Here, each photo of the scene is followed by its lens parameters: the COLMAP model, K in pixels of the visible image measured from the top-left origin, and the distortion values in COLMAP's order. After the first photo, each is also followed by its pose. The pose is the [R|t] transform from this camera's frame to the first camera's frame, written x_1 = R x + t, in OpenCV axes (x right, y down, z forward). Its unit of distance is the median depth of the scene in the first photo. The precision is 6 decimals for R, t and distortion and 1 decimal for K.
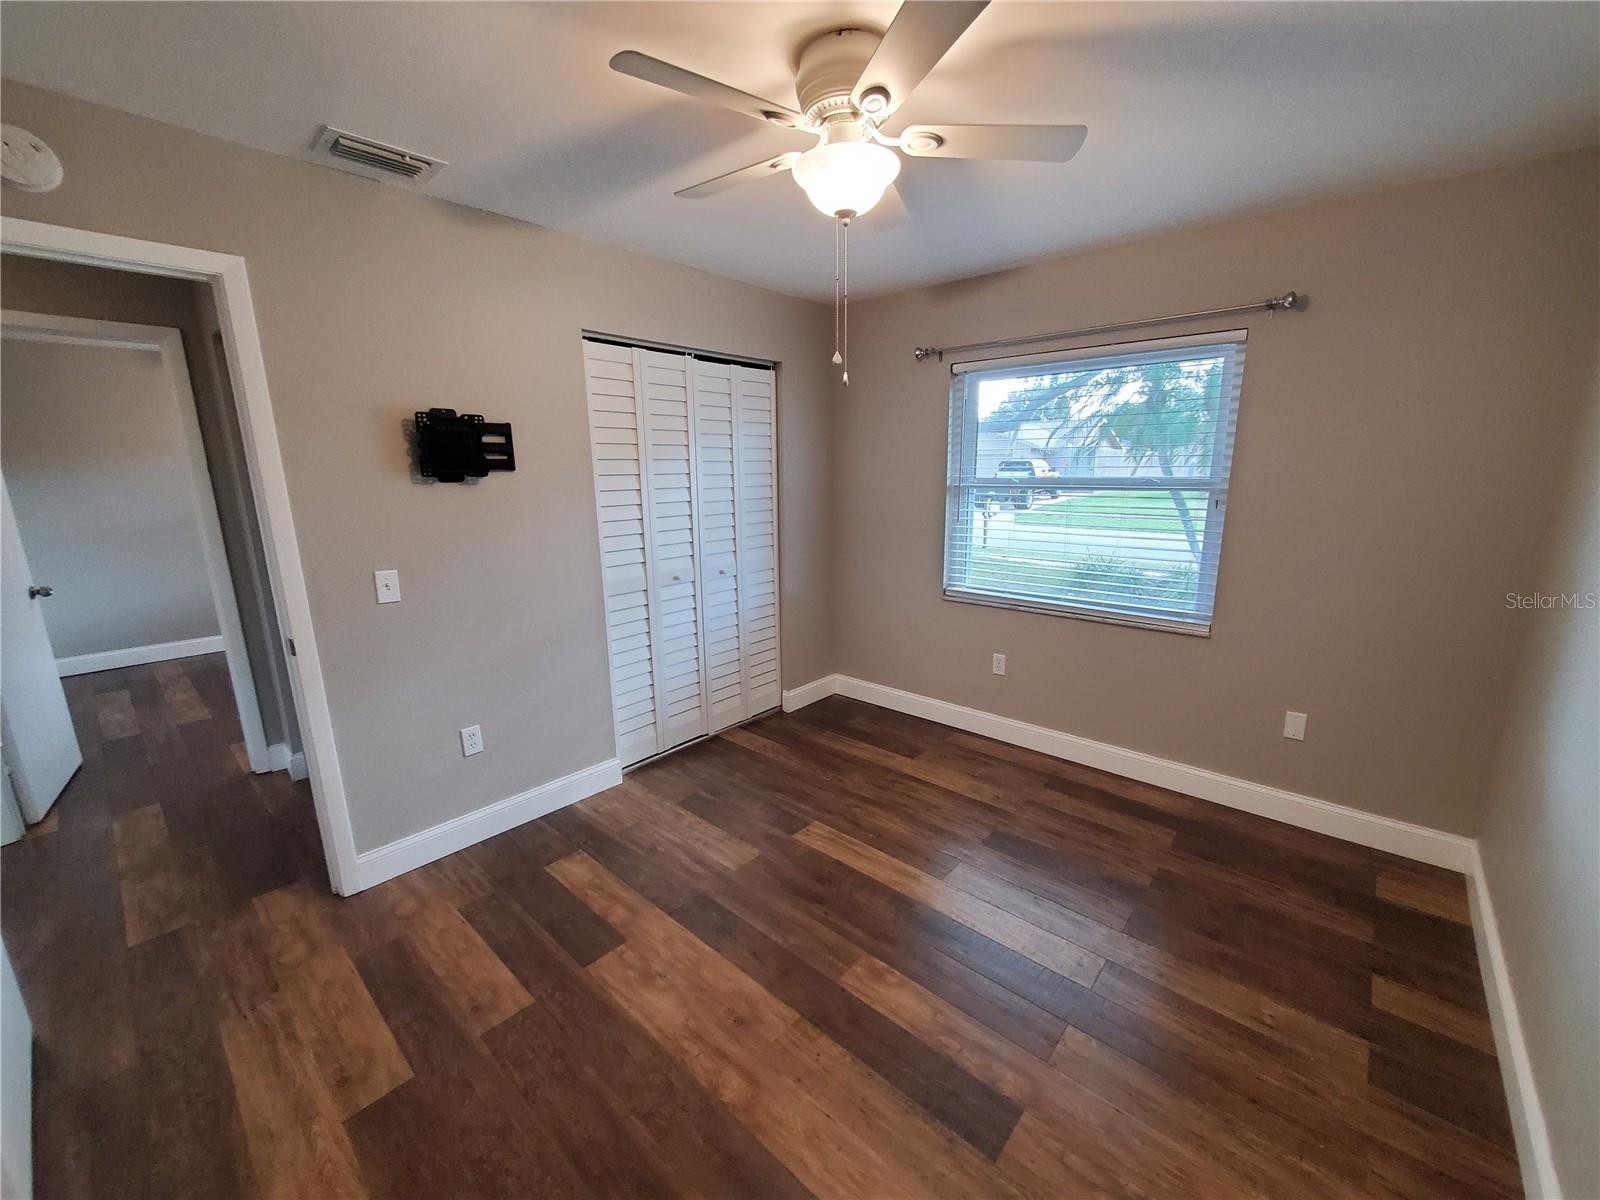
lens RADIAL K [[630.5, 0, 806.1], [0, 630.5, 597.4], [0, 0, 1]] dist [-0.010383, 0.000830]
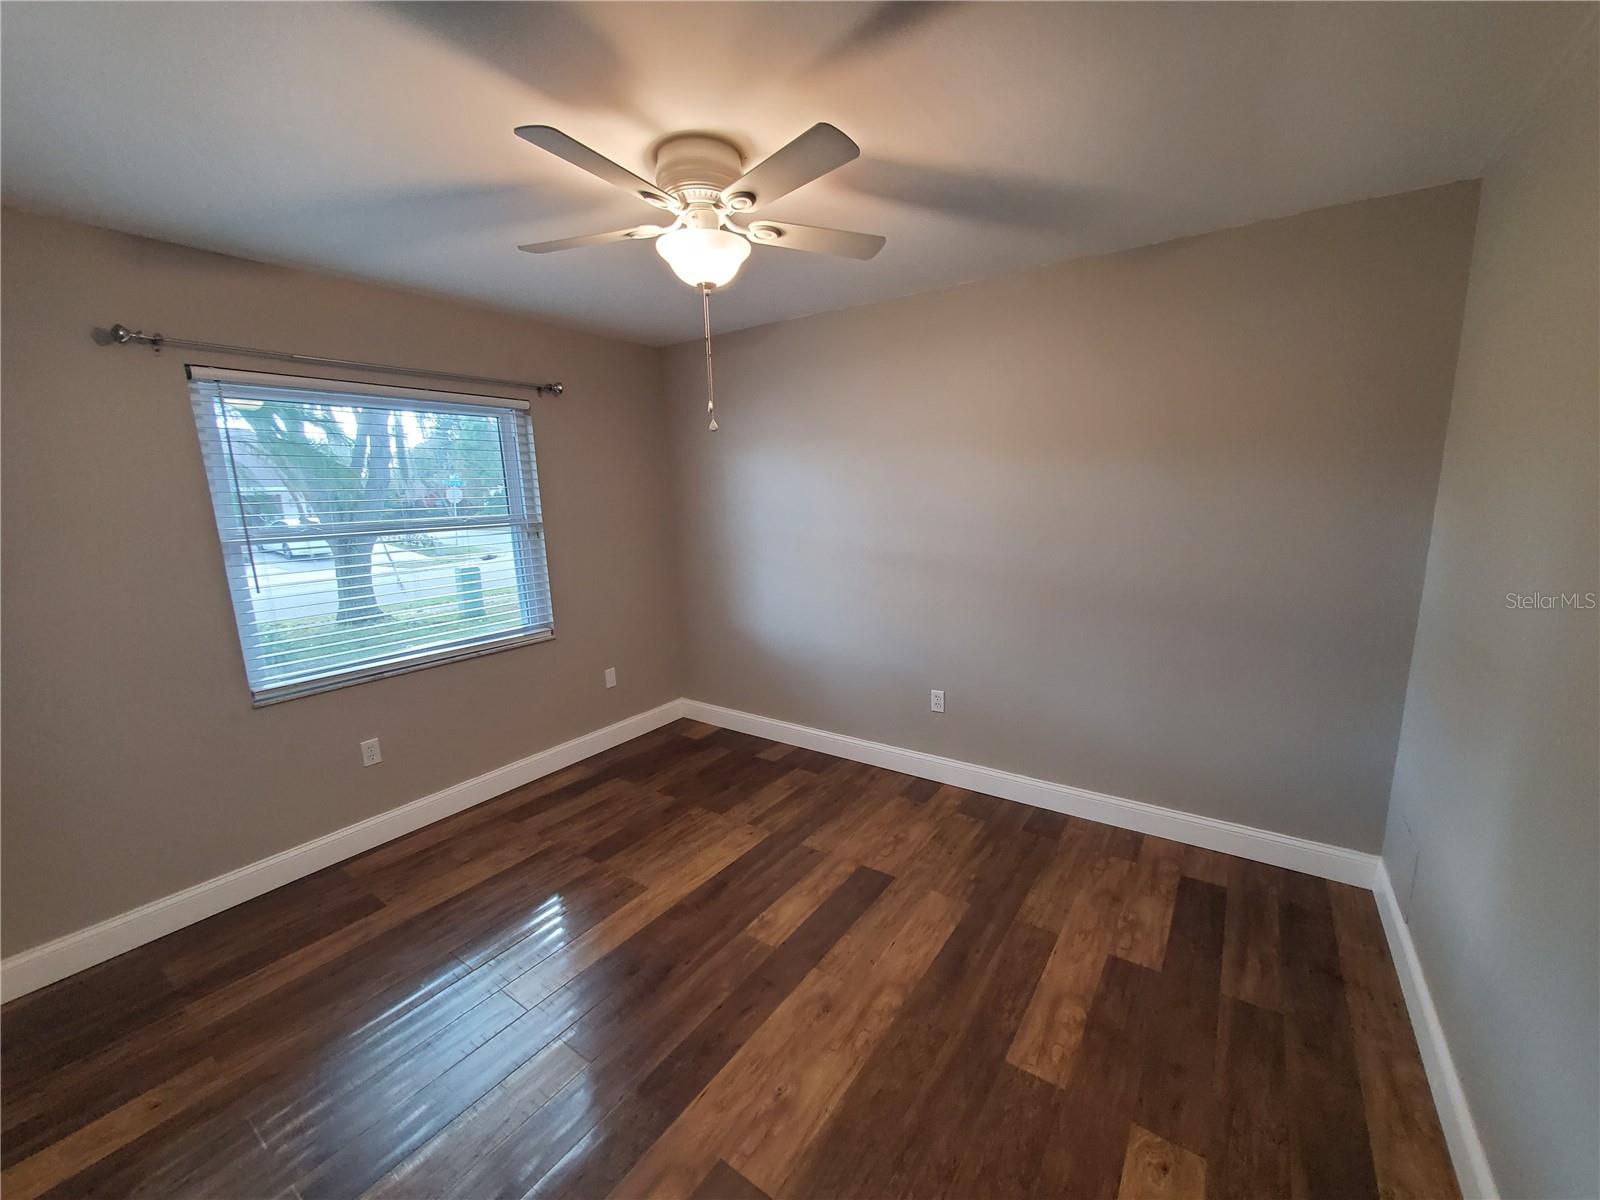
lens RADIAL K [[630.5, 0, 807.6], [0, 630.5, 603.9], [0, 0, 1]] dist [-0.010383, 0.000830]
pose [[-0.119208, -0.166579, 0.978796, -0.893324], [0.228846, 0.954672, 0.190344, -0.175285], [-0.966136, 0.246684, -0.075684, 0.803394]]
